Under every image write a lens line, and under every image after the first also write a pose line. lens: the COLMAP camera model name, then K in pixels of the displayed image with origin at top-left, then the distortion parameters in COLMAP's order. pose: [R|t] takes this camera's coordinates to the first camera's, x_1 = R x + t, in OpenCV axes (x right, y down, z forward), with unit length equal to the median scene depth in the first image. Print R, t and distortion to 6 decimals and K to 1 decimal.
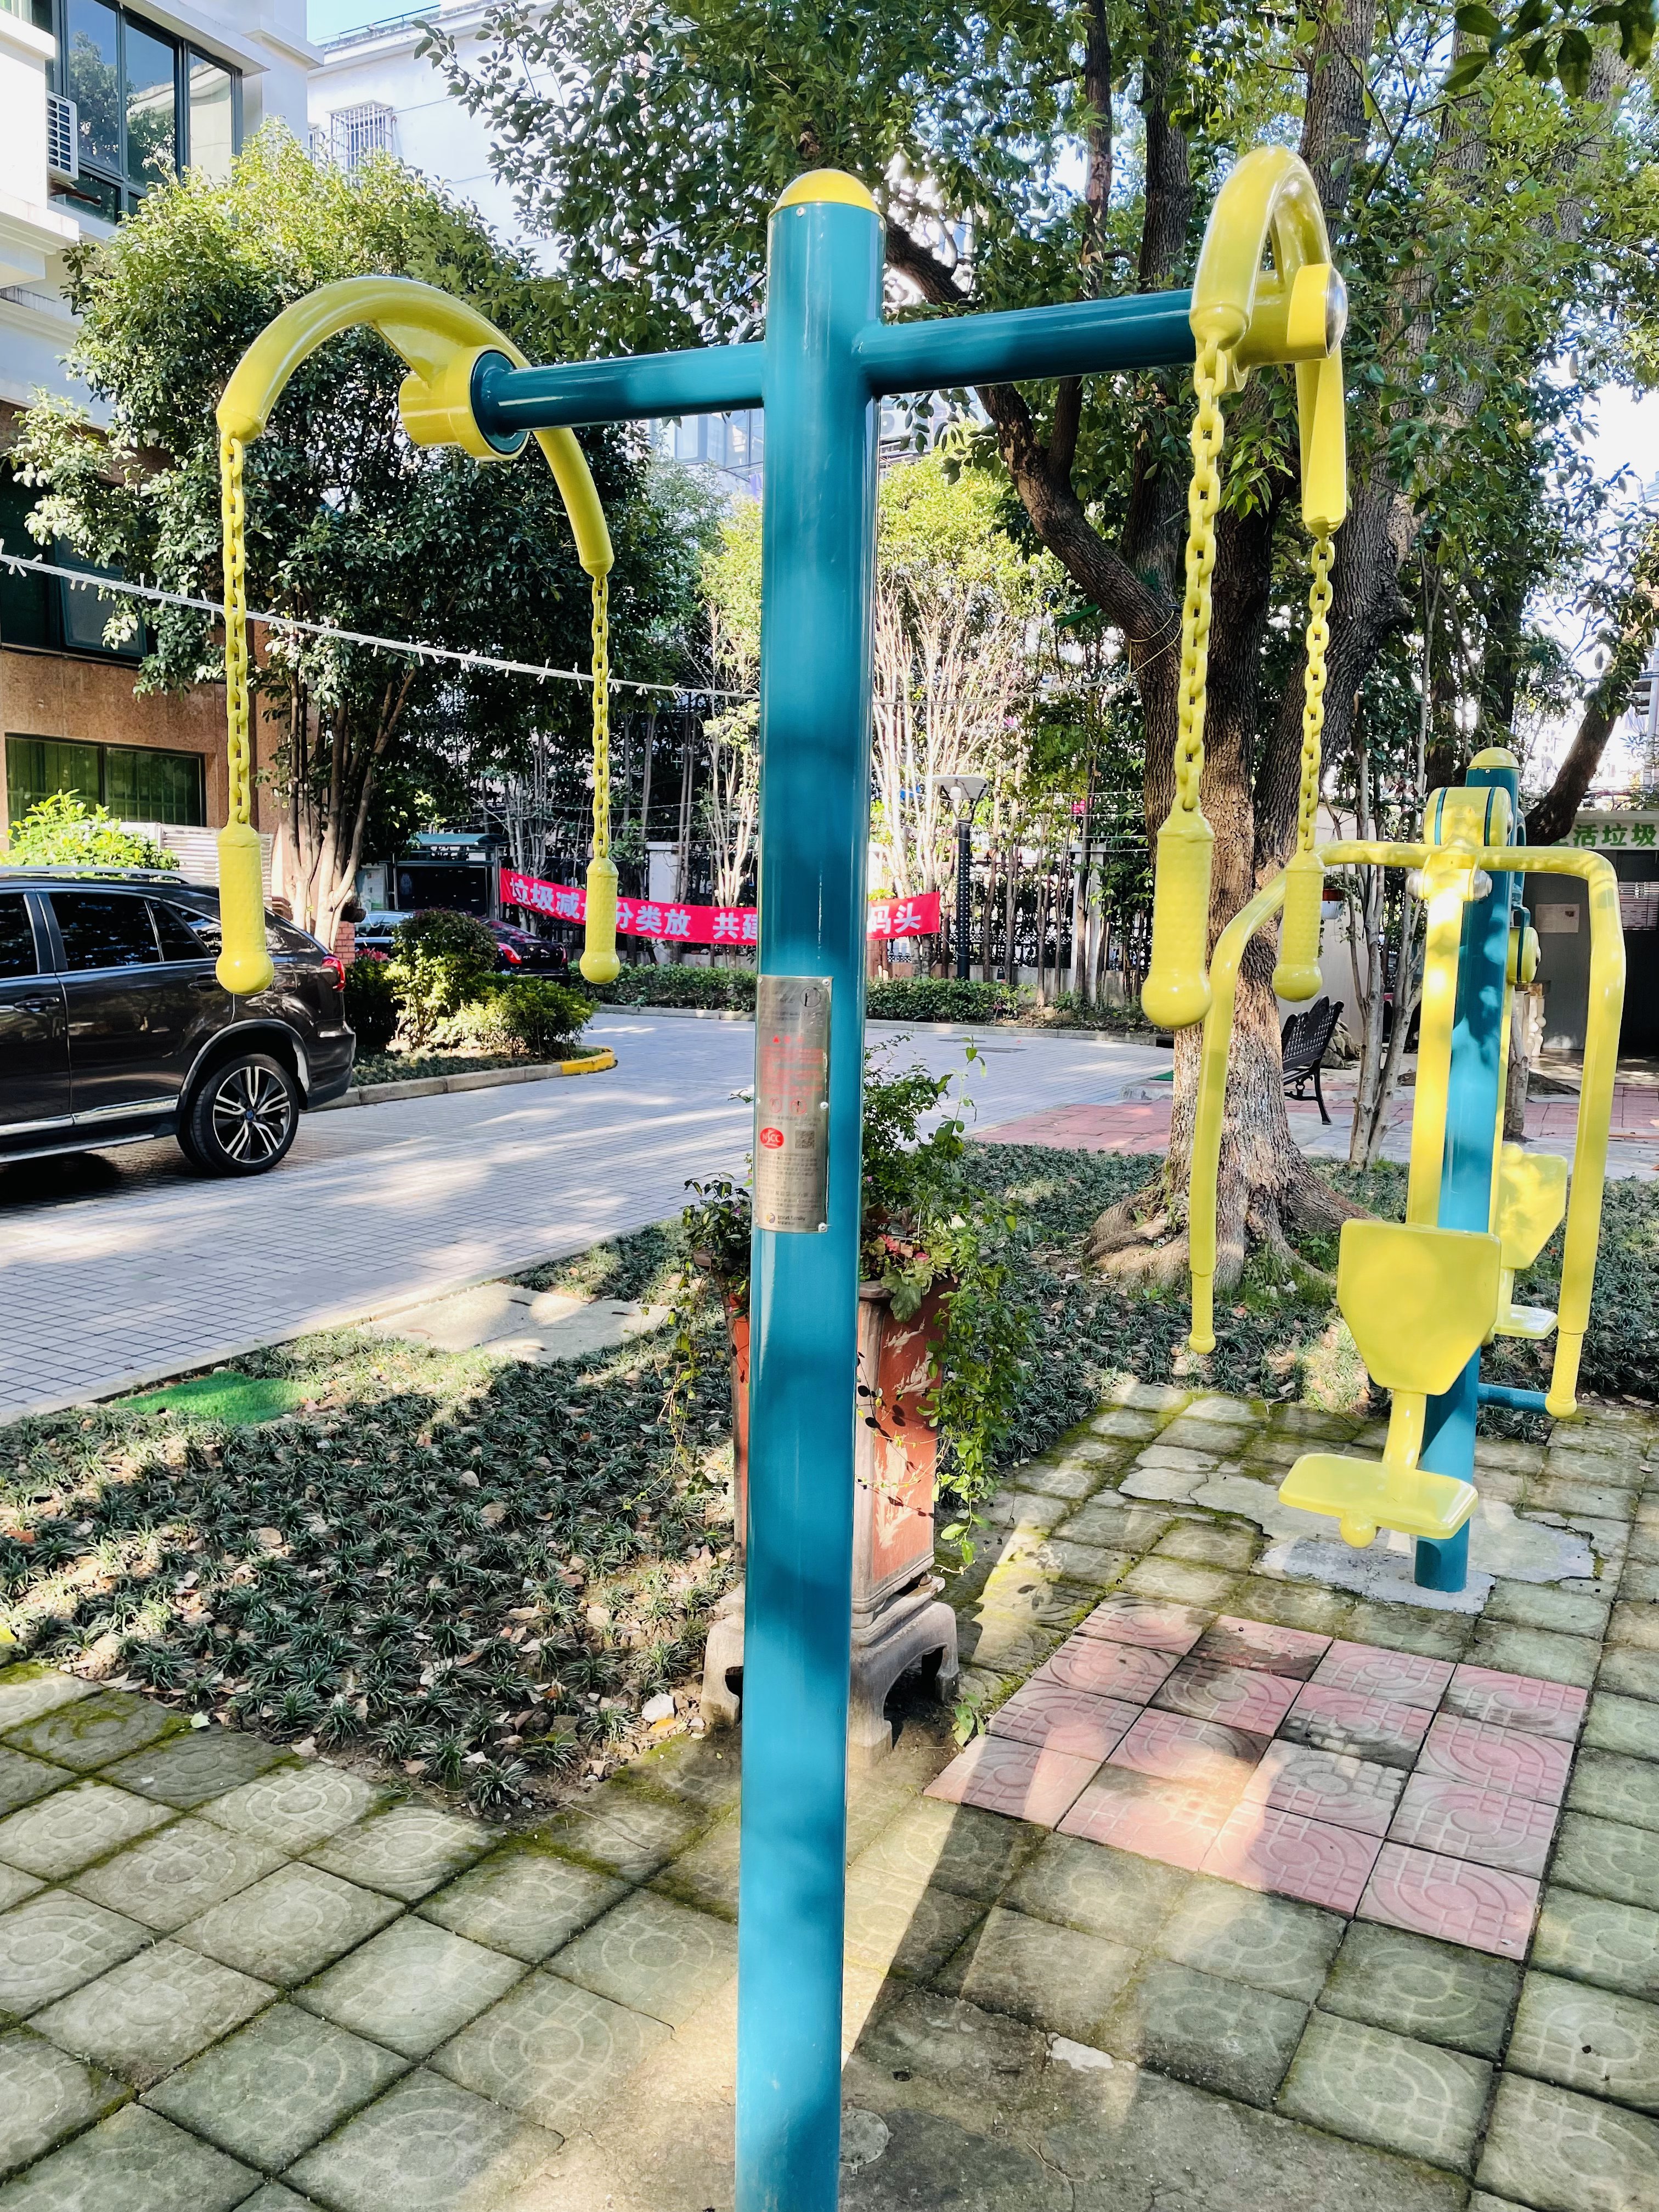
lens RADIAL K [[1693.6, 0, 859.9], [0, 1693.6, 1105.0], [0, 0, 1]] dist [0.073029, -0.095778]
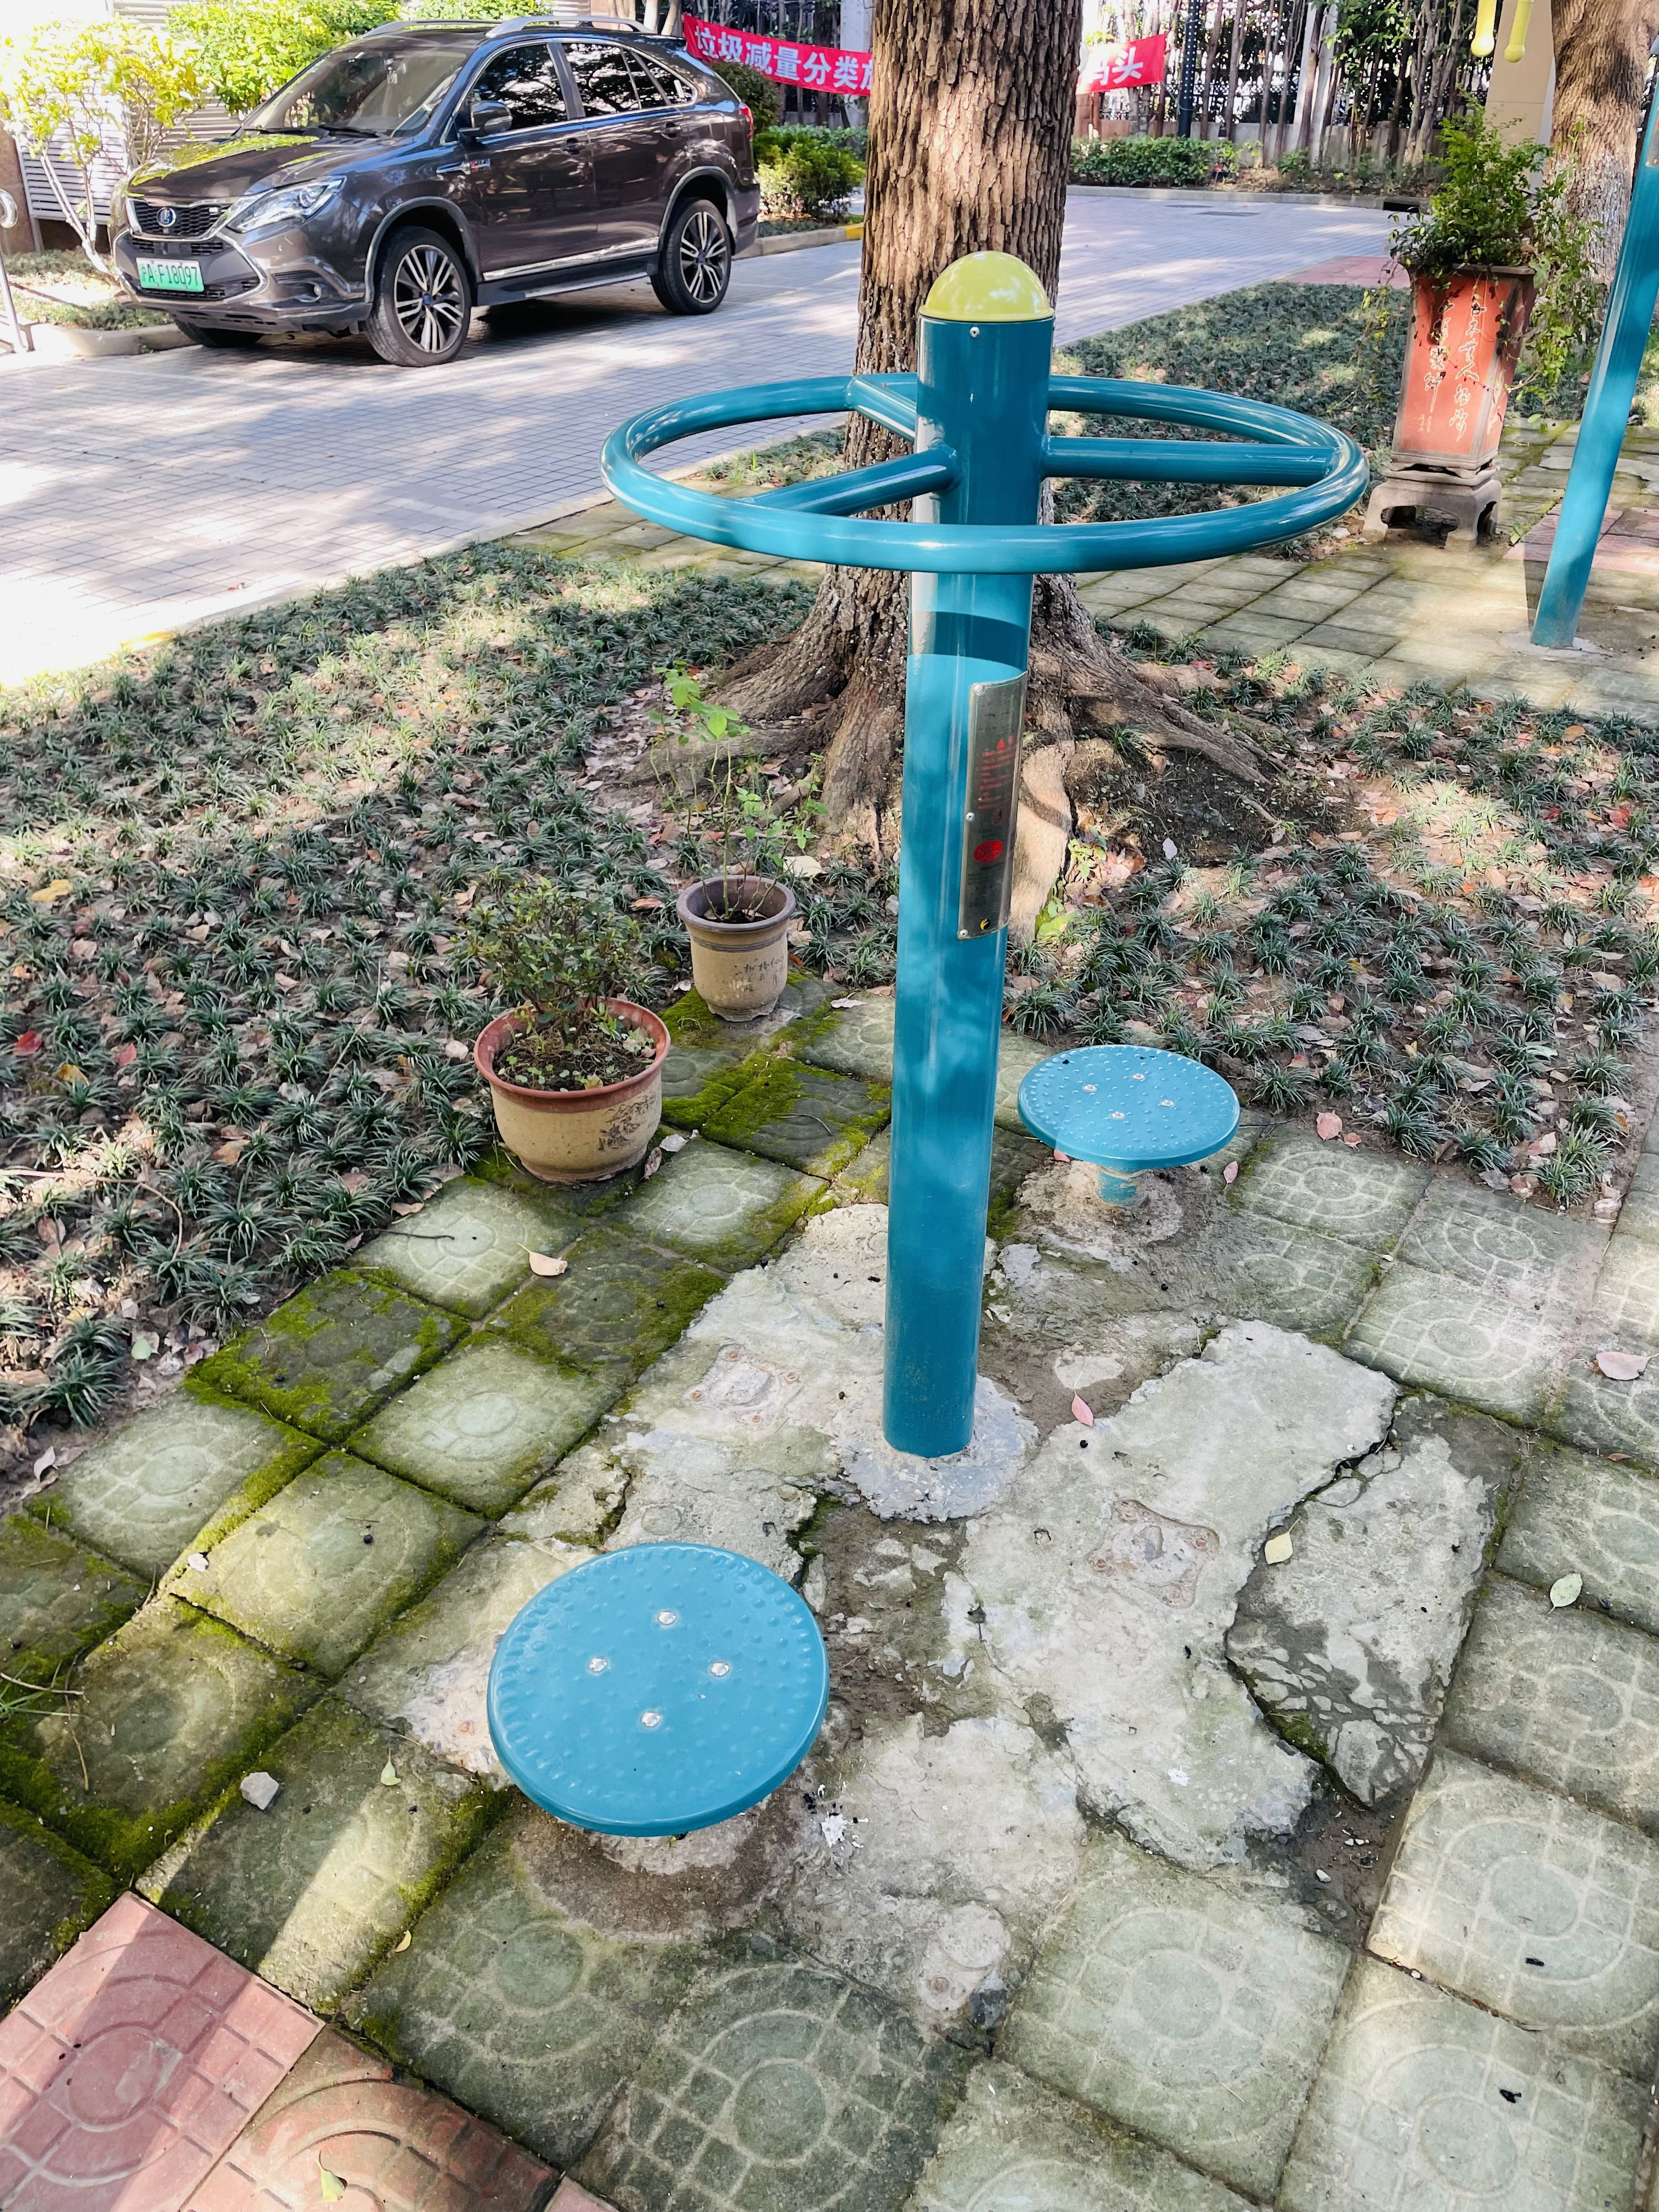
lens RADIAL K [[1693.6, 0, 859.9], [0, 1693.6, 1105.0], [0, 0, 1]] dist [0.073029, -0.095778]
pose [[0.999061, 0.008809, -0.042424, -0.123653], [0.009649, 0.909297, 0.416037, 0.030555], [0.042241, -0.416056, 0.908358, -0.220040]]
